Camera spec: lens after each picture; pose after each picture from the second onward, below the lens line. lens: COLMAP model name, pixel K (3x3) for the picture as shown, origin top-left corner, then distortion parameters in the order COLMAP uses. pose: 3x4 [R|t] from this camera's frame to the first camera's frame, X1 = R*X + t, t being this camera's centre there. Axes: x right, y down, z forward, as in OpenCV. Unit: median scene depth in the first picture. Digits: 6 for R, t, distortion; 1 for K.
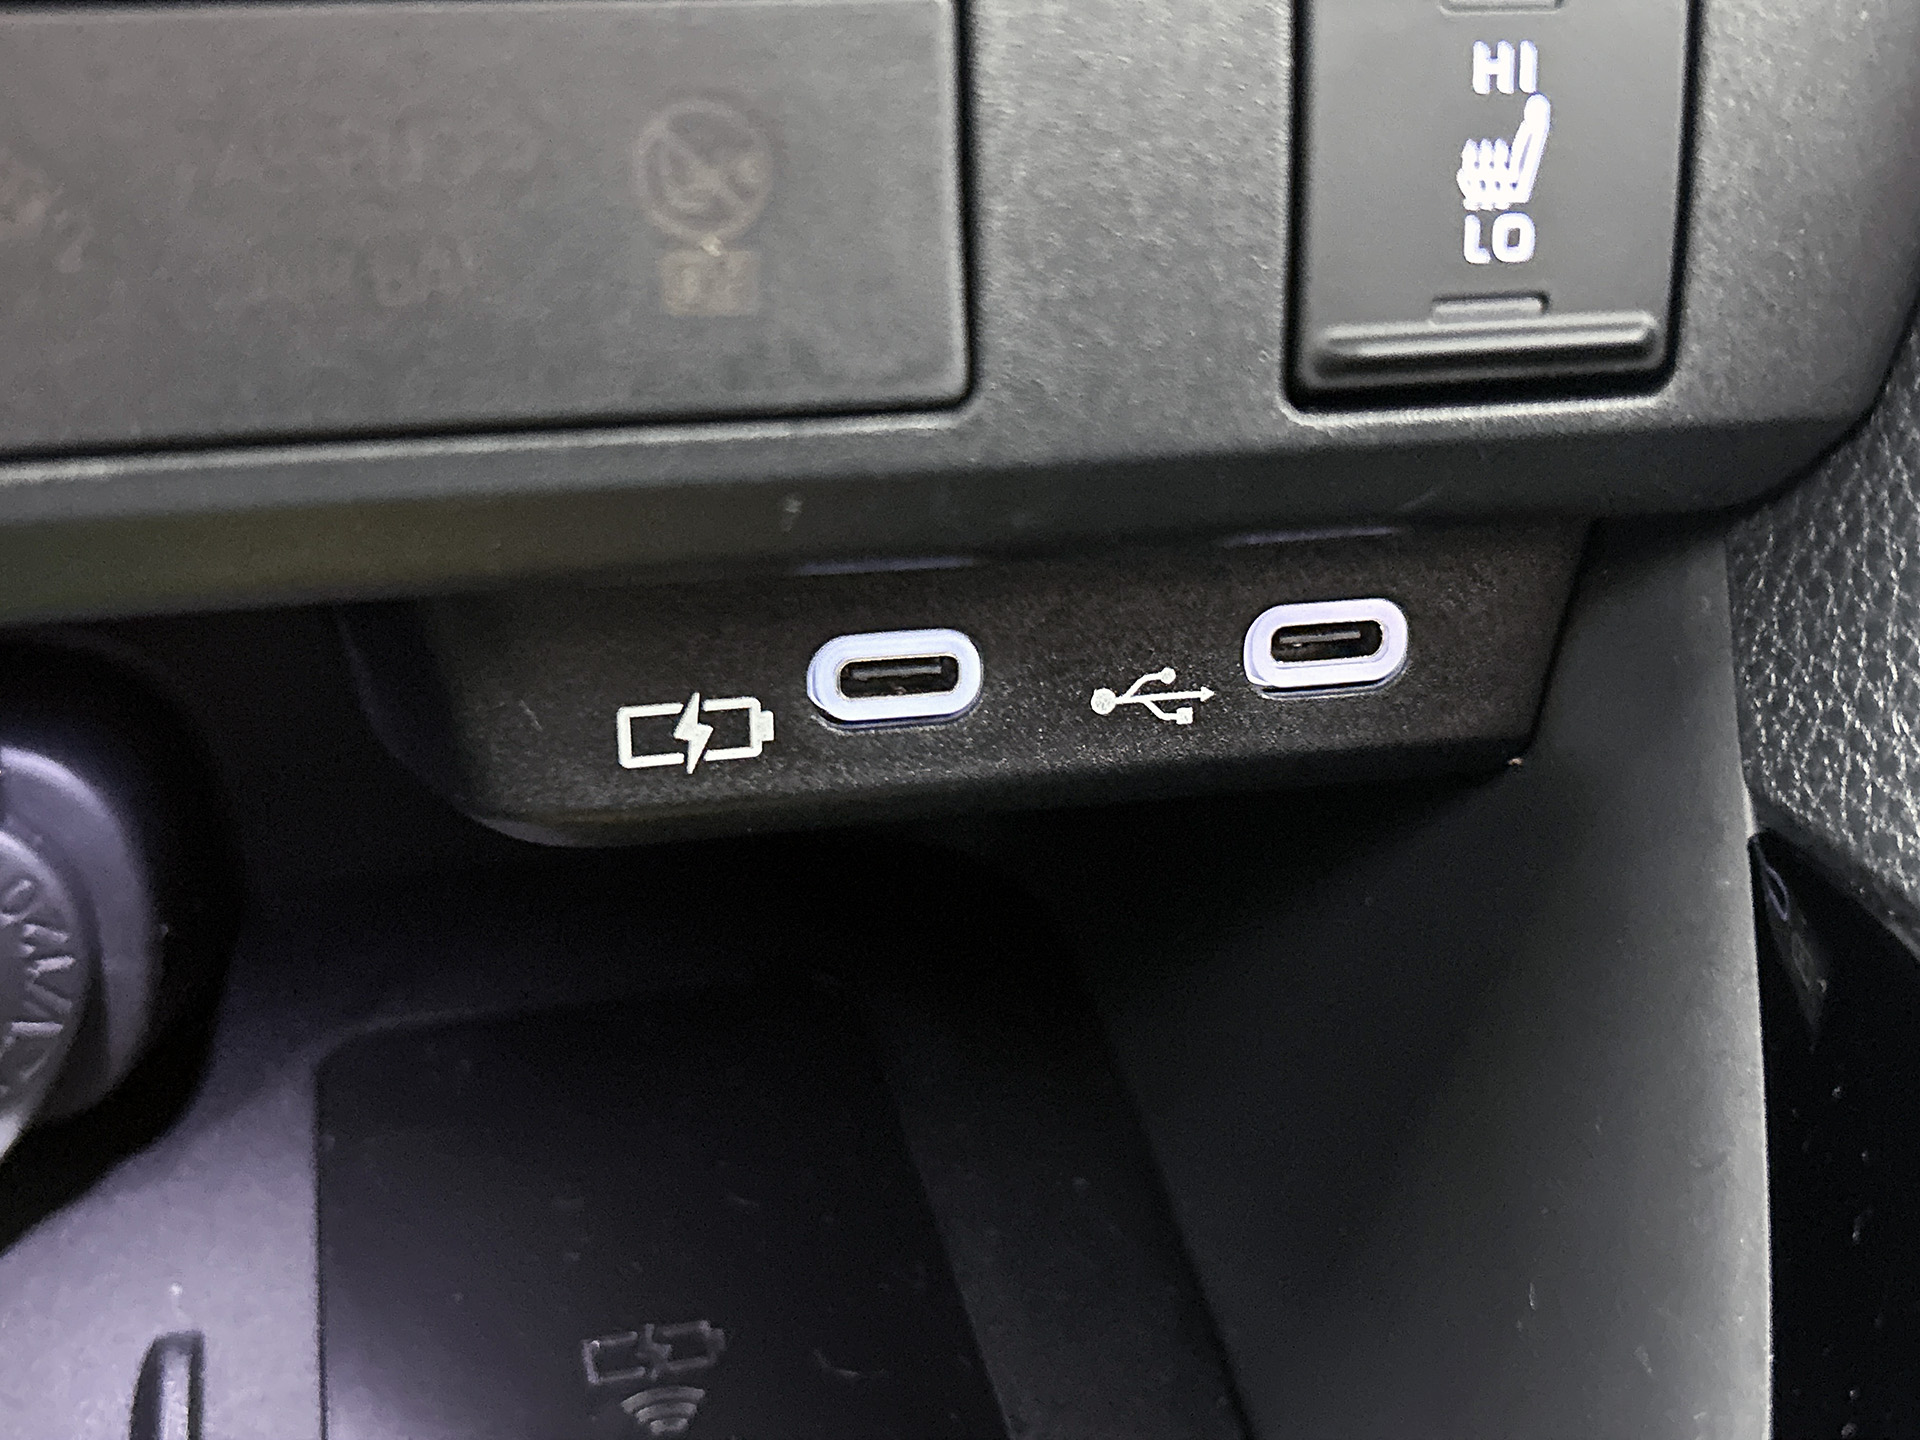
lens RADIAL K [[2184.8, 0, 970.0], [0, 2184.8, 732.8], [0, 0, 1]] dist [0.023122, 0.000000]
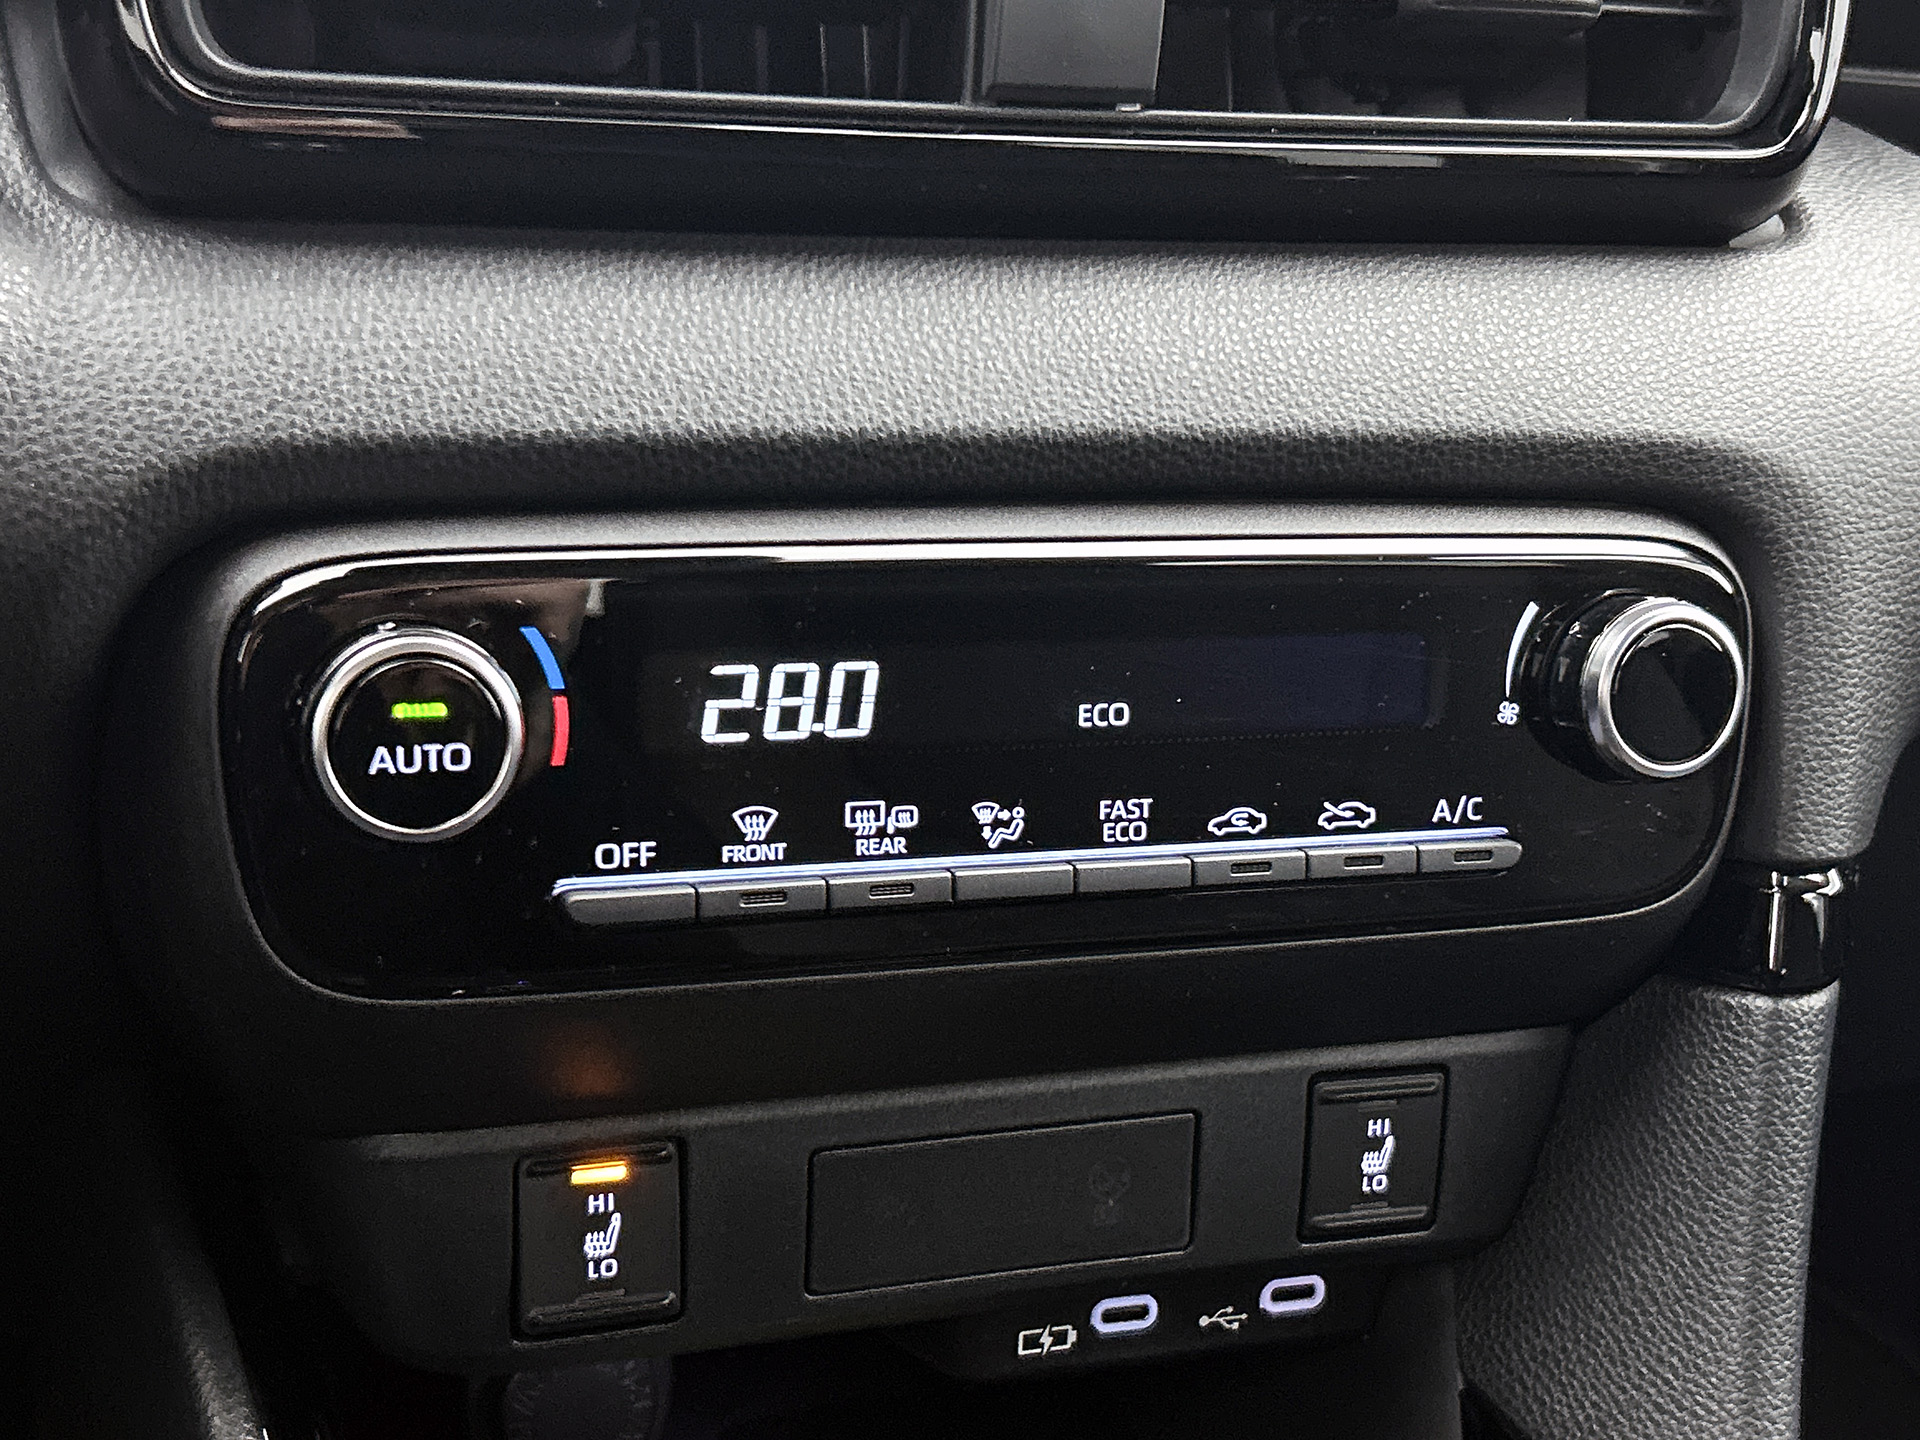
lens RADIAL K [[2510.3, 0, 949.7], [0, 2510.3, 724.8], [0, 0, 1]] dist [0.032642, 0.000000]
pose [[0.991097, 0.035336, 0.128365, -0.623751], [-0.028629, 0.998146, -0.053719, -0.537124], [-0.130026, 0.049565, 0.990271, -1.825195]]
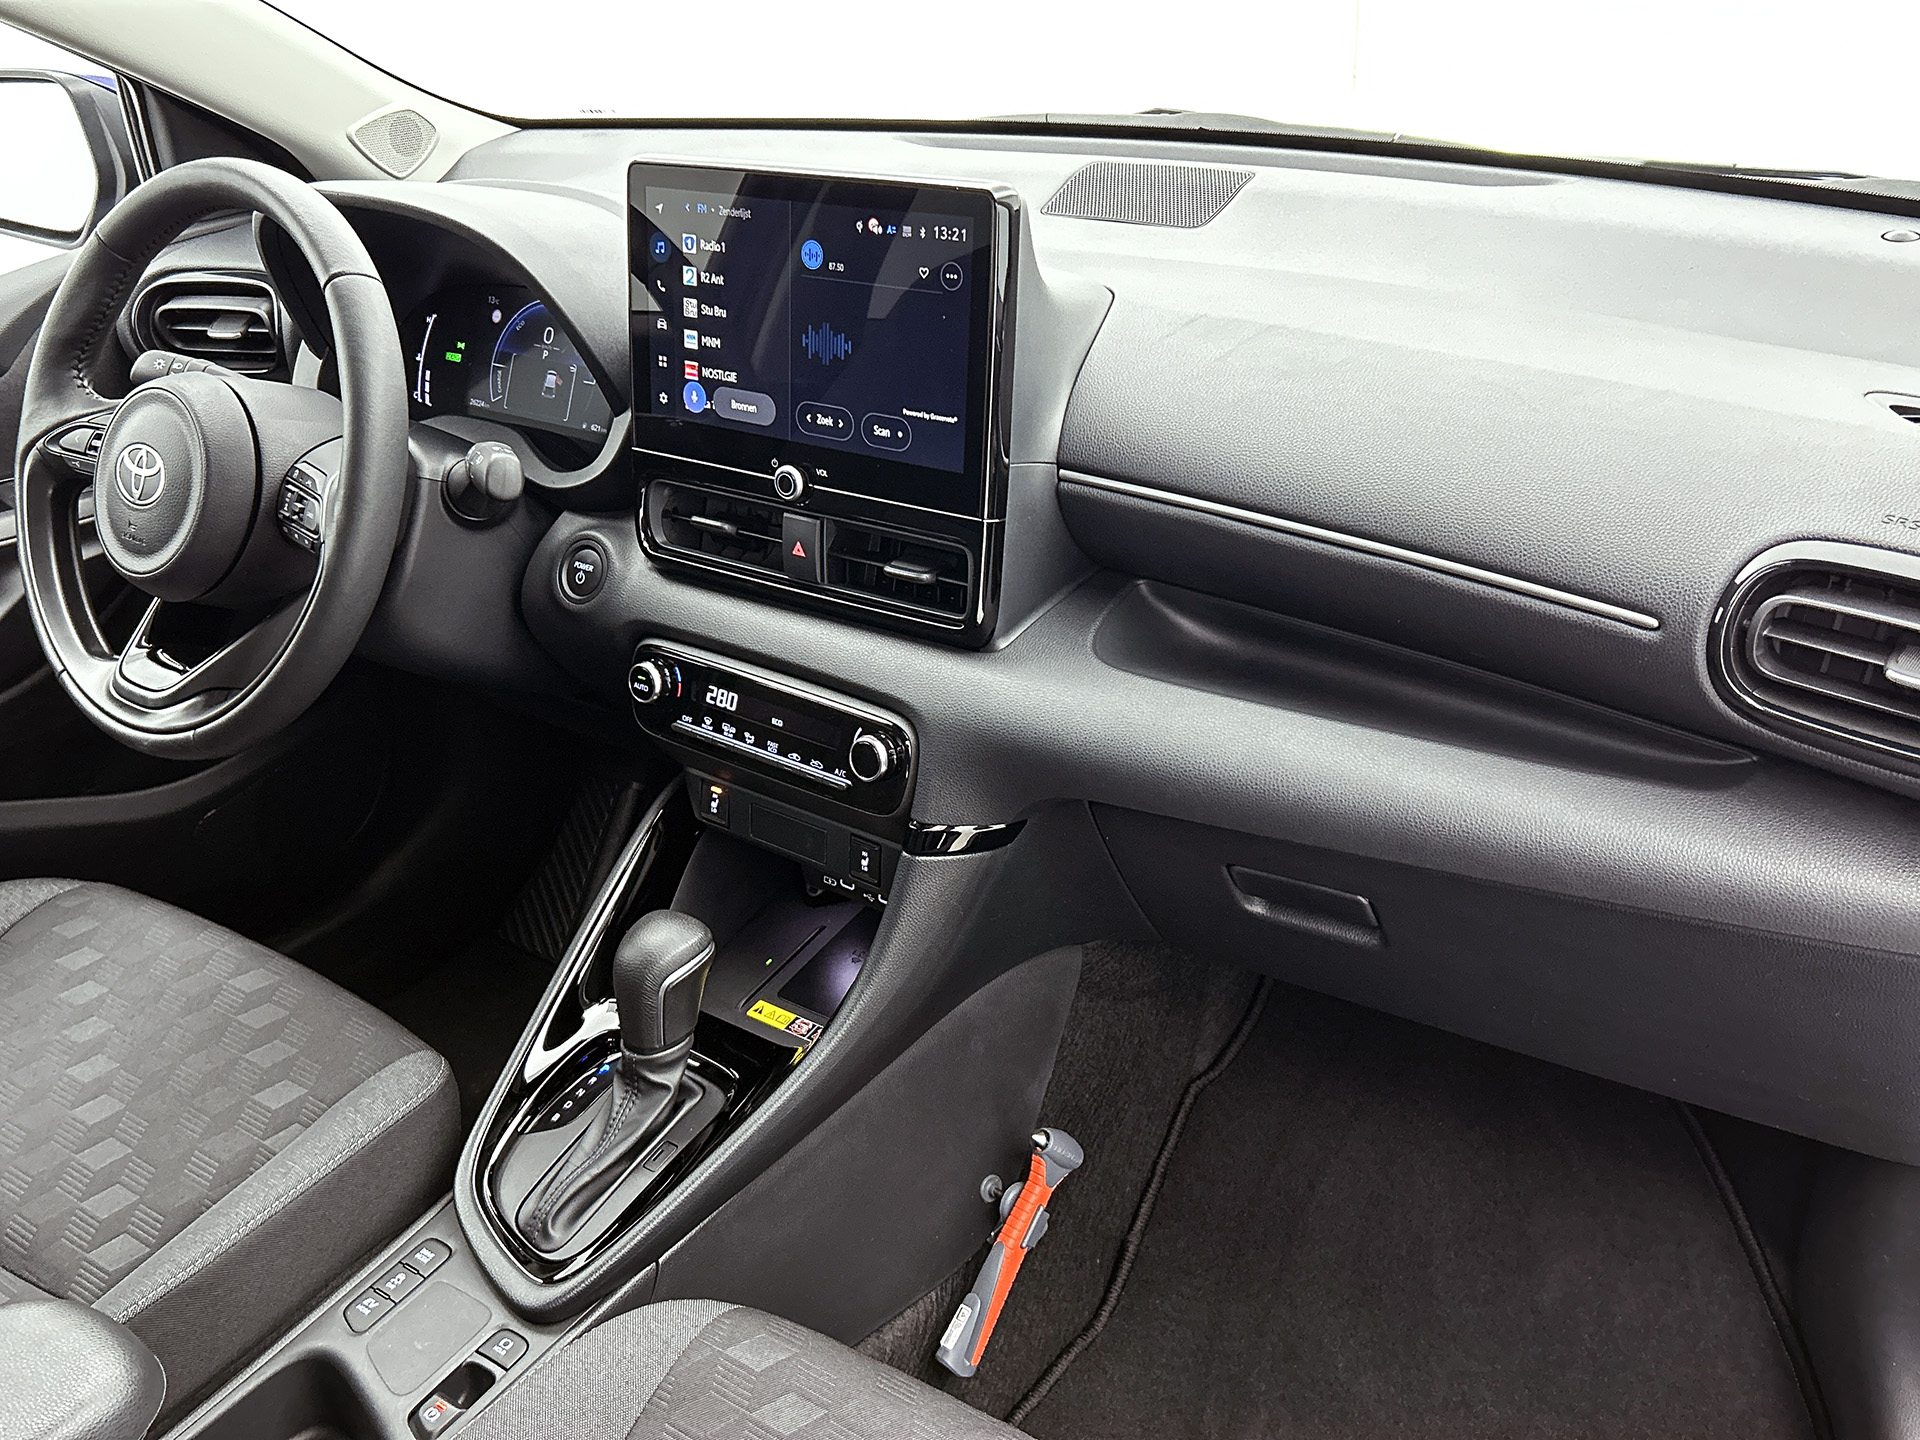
lens RADIAL K [[1712.5, 0, 1004.5], [0, 1712.5, 706.4], [0, 0, 1]] dist [0.041685, -0.060852]
pose [[0.649064, 0.315625, -0.692168, 5.234372], [-0.271138, 0.946096, 0.177163, -2.226130], [0.710775, 0.072683, 0.699655, -3.683161]]
